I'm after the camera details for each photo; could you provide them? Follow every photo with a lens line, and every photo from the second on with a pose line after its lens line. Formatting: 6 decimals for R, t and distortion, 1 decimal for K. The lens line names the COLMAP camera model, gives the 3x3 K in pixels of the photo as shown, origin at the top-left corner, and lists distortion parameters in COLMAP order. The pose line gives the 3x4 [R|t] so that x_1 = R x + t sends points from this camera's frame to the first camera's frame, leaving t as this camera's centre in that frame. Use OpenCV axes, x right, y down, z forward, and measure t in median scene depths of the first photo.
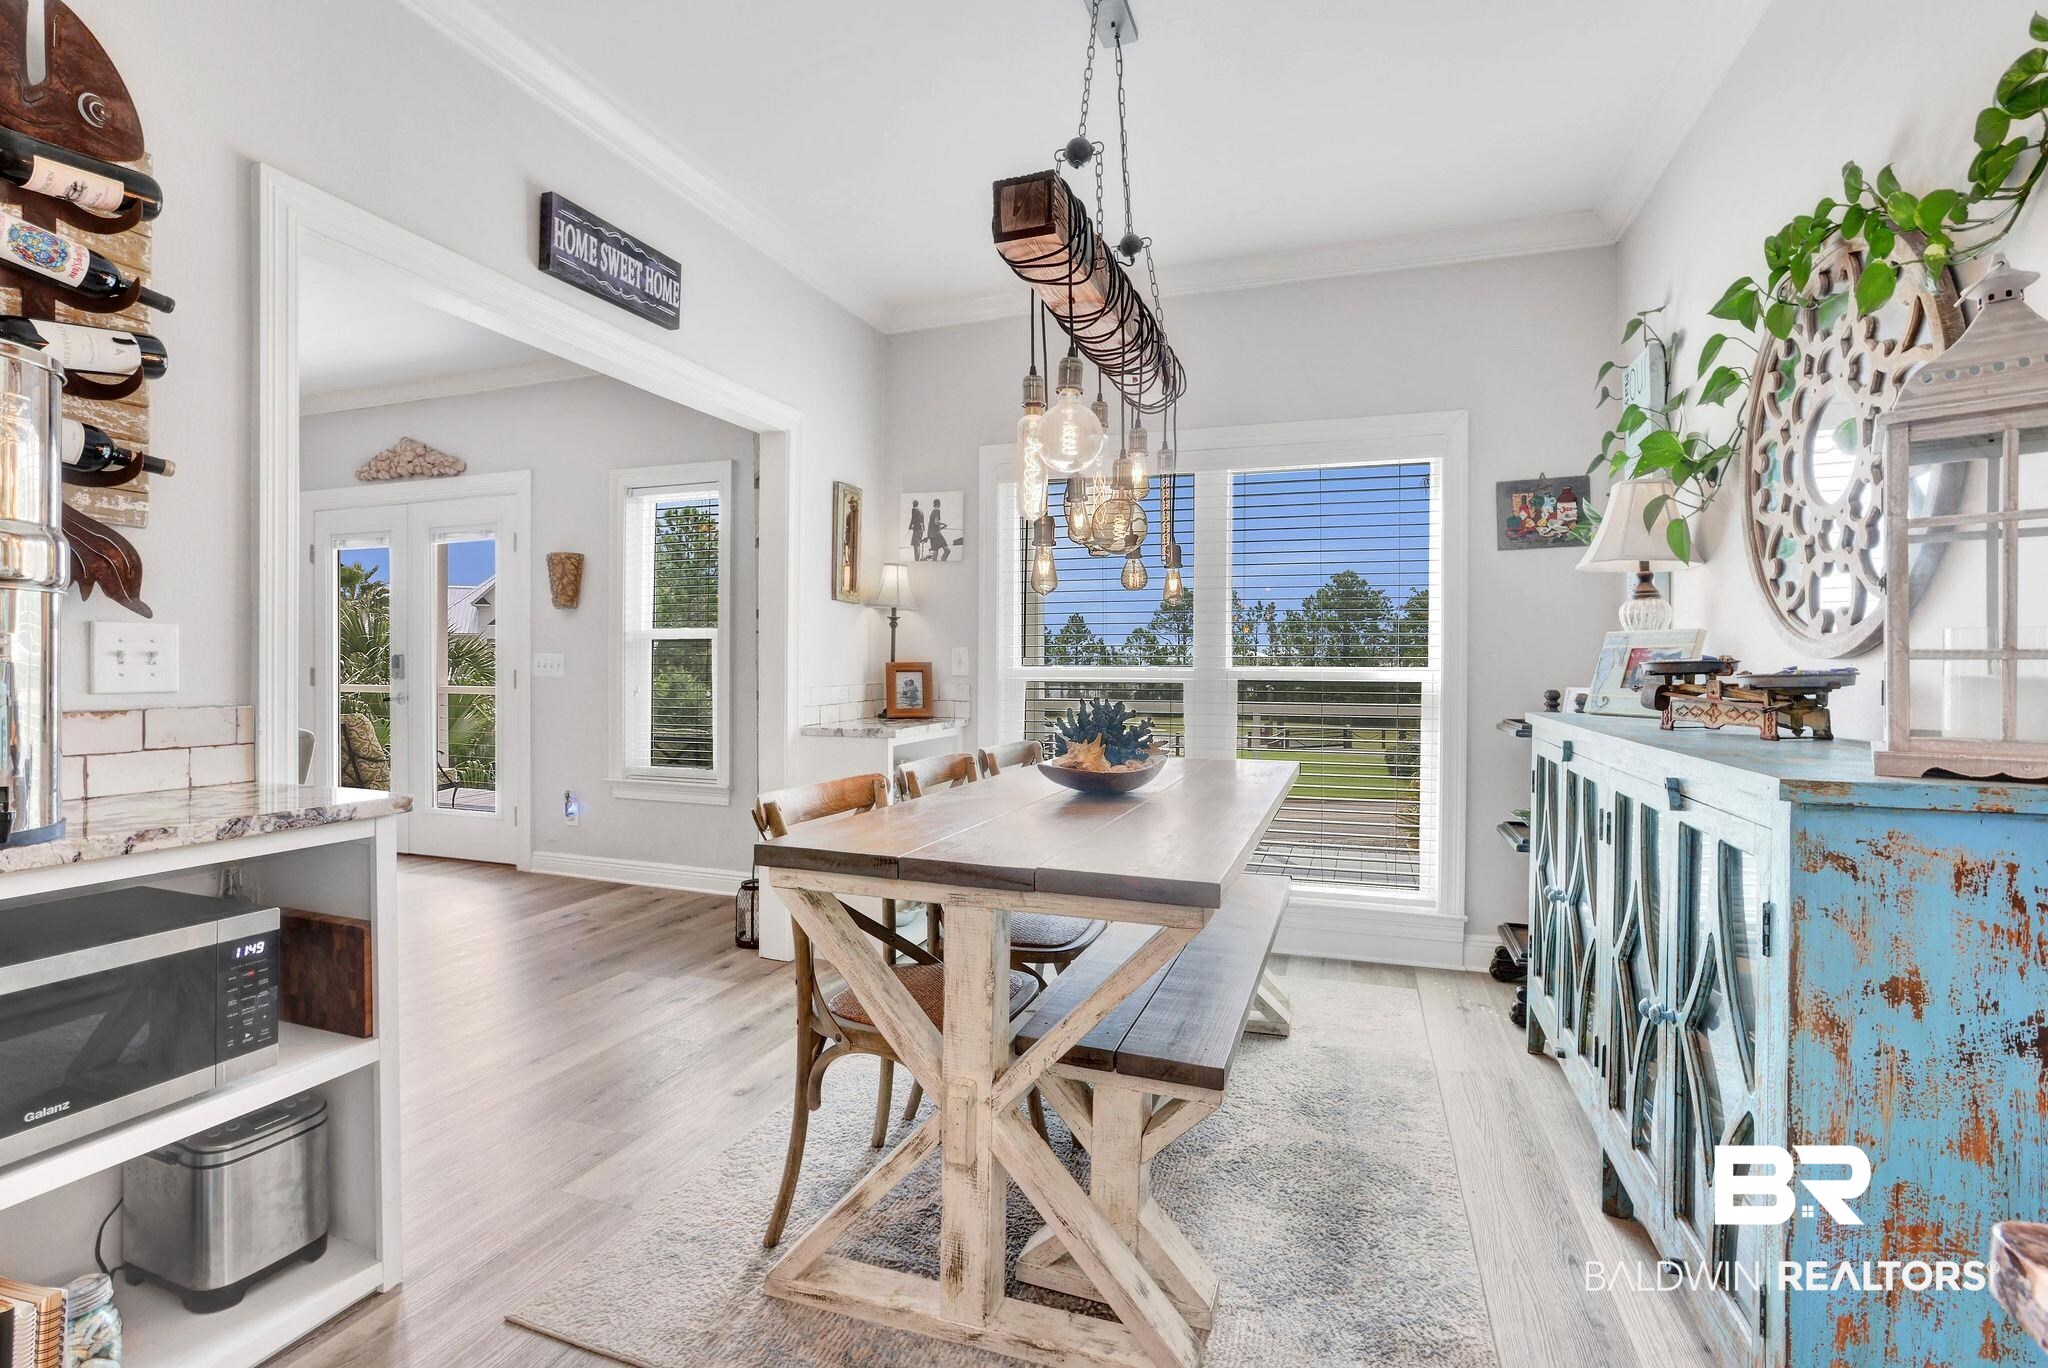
lens RADIAL K [[945.1, 0, 1030.8], [0, 945.1, 674.9], [0, 0, 1]] dist [0.001646, 0.003412]
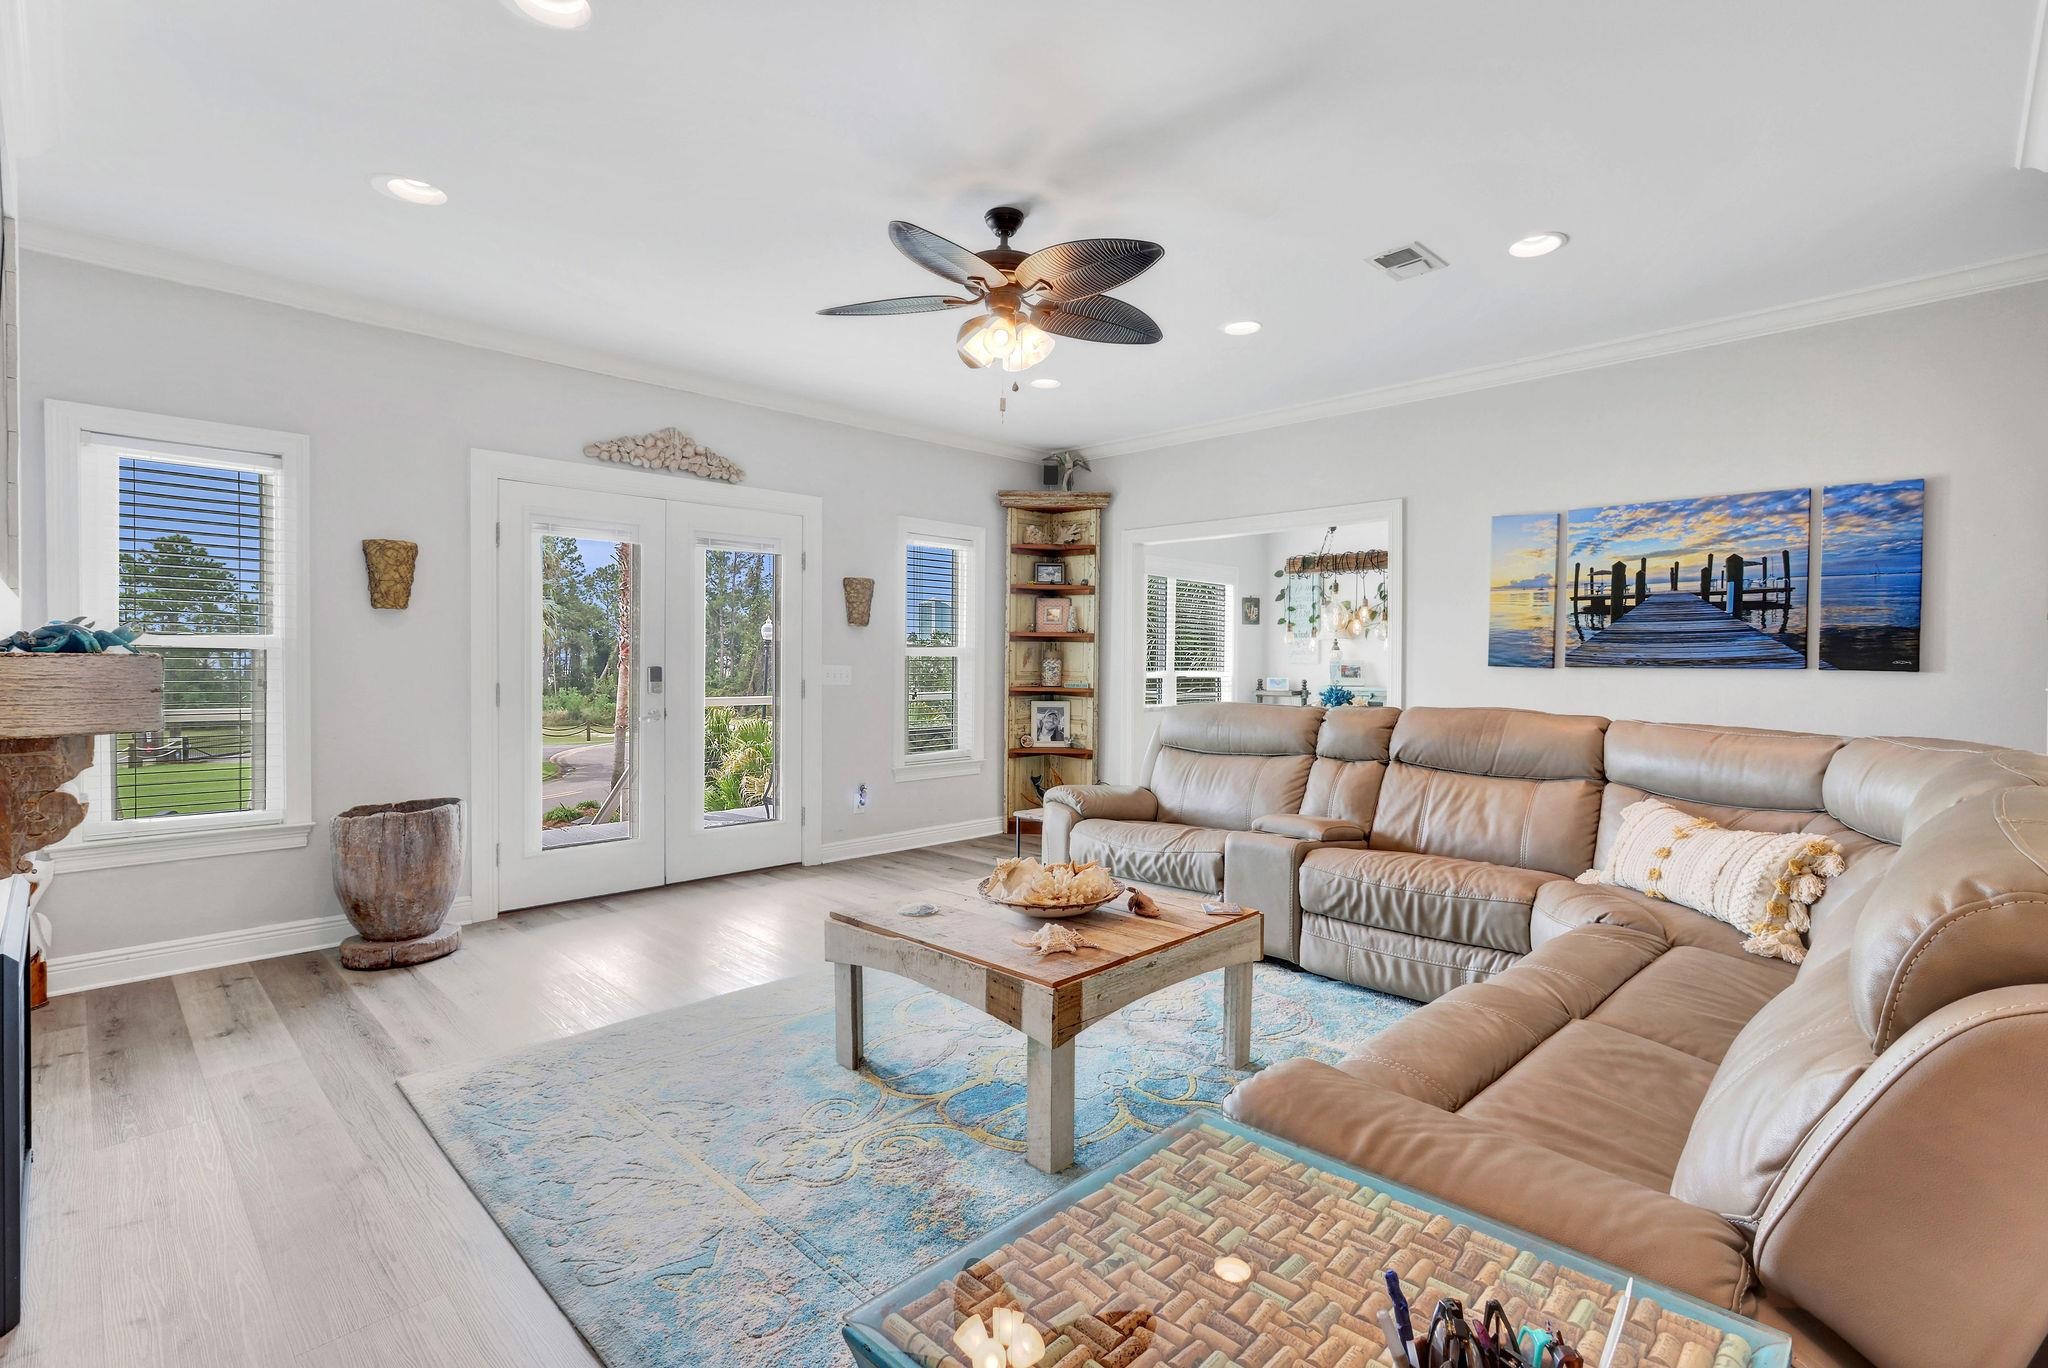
lens RADIAL K [[945.1, 0, 1020.0], [0, 945.1, 680.5], [0, 0, 1]] dist [0.001646, 0.003412]
pose [[0.425158, -0.023959, 0.904802, -1.444617], [-0.000528, 0.999643, 0.026718, -0.034305], [-0.905119, -0.011837, 0.424994, 0.330586]]
